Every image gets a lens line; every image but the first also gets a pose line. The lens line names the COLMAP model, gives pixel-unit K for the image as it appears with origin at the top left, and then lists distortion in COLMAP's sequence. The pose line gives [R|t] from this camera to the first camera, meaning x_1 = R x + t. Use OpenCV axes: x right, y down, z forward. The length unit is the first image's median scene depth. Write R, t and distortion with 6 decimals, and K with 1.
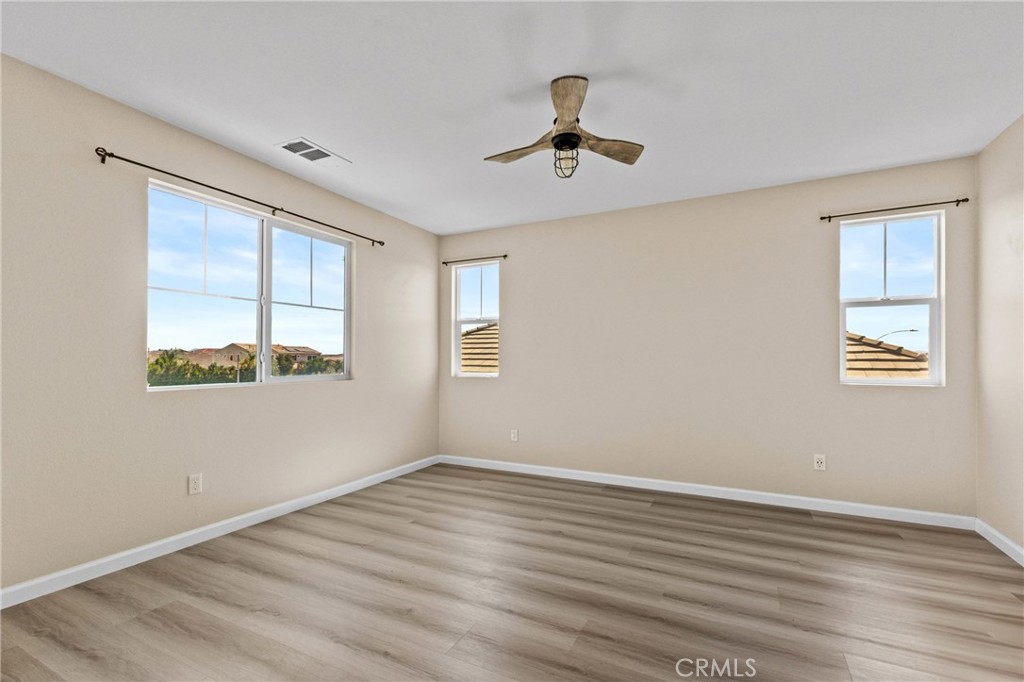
lens RADIAL K [[445.7, 0, 512.0], [0, 445.7, 341.0], [0, 0, 1]] dist [0.002492, 0.000053]
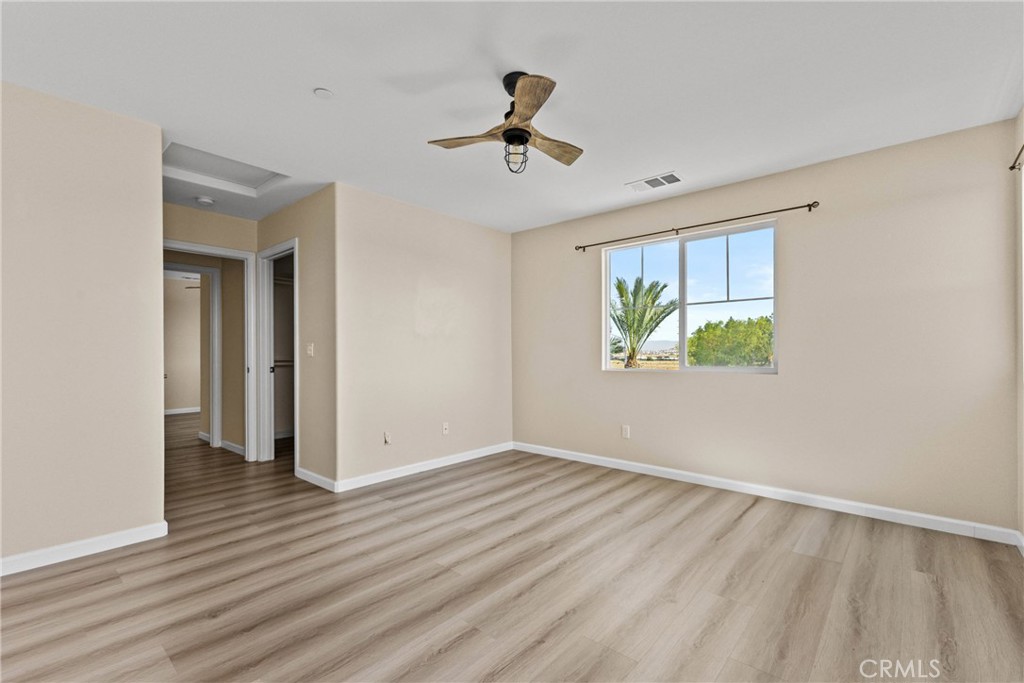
lens RADIAL K [[445.7, 0, 512.0], [0, 445.7, 341.5], [0, 0, 1]] dist [0.002492, 0.000053]
pose [[-0.248852, -0.019924, -0.968337, 1.007494], [0.044912, 0.998476, -0.032086, 0.039619], [0.967500, -0.051475, -0.247578, 1.132132]]
